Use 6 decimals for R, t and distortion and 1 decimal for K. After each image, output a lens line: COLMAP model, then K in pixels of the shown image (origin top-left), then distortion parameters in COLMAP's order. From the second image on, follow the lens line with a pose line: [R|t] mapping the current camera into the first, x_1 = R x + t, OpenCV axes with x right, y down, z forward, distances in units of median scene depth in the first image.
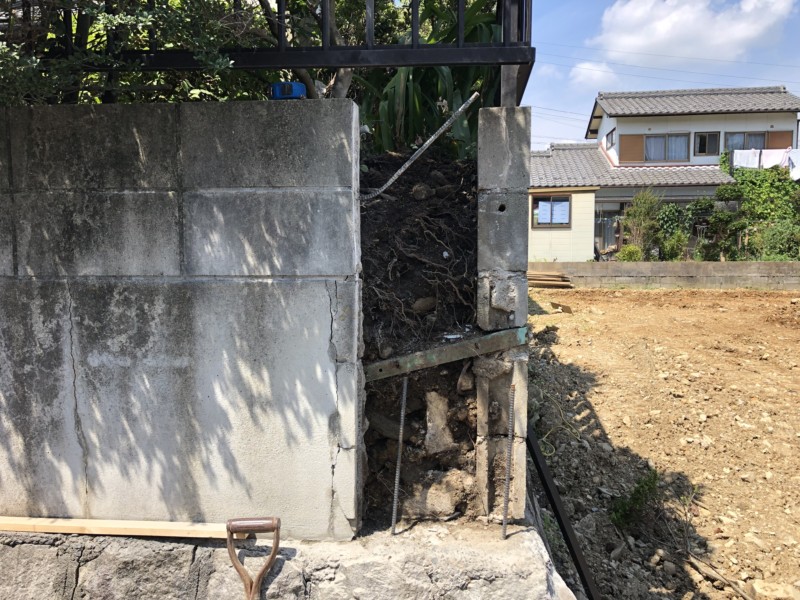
lens RADIAL K [[658.7, 0, 392.5], [0, 658.7, 296.4], [0, 0, 1]] dist [0.009281, 0.022400]
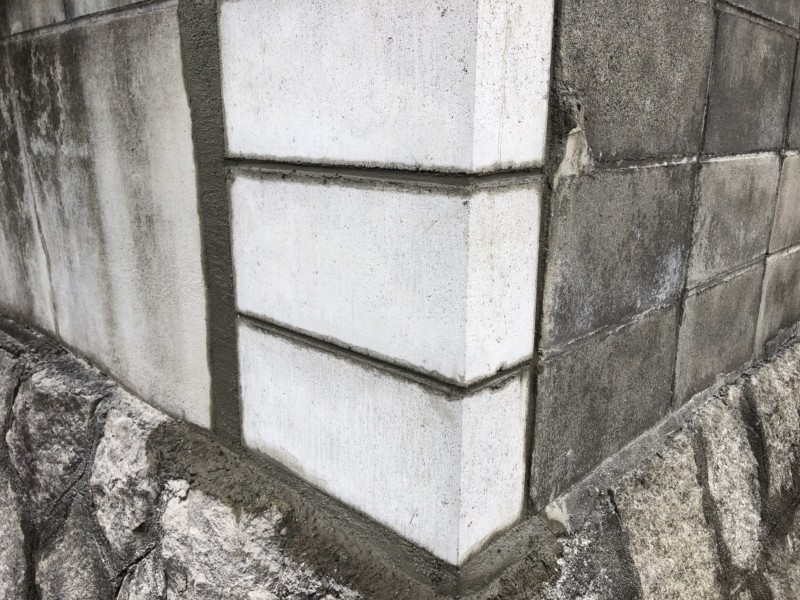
lens RADIAL K [[658.7, 0, 392.5], [0, 658.7, 296.4], [0, 0, 1]] dist [0.009281, 0.022400]
pose [[0.792363, 0.157569, -0.589349, 0.391845], [-0.045212, 0.978579, 0.200847, 0.093902], [0.608372, -0.132499, 0.782514, 0.614351]]
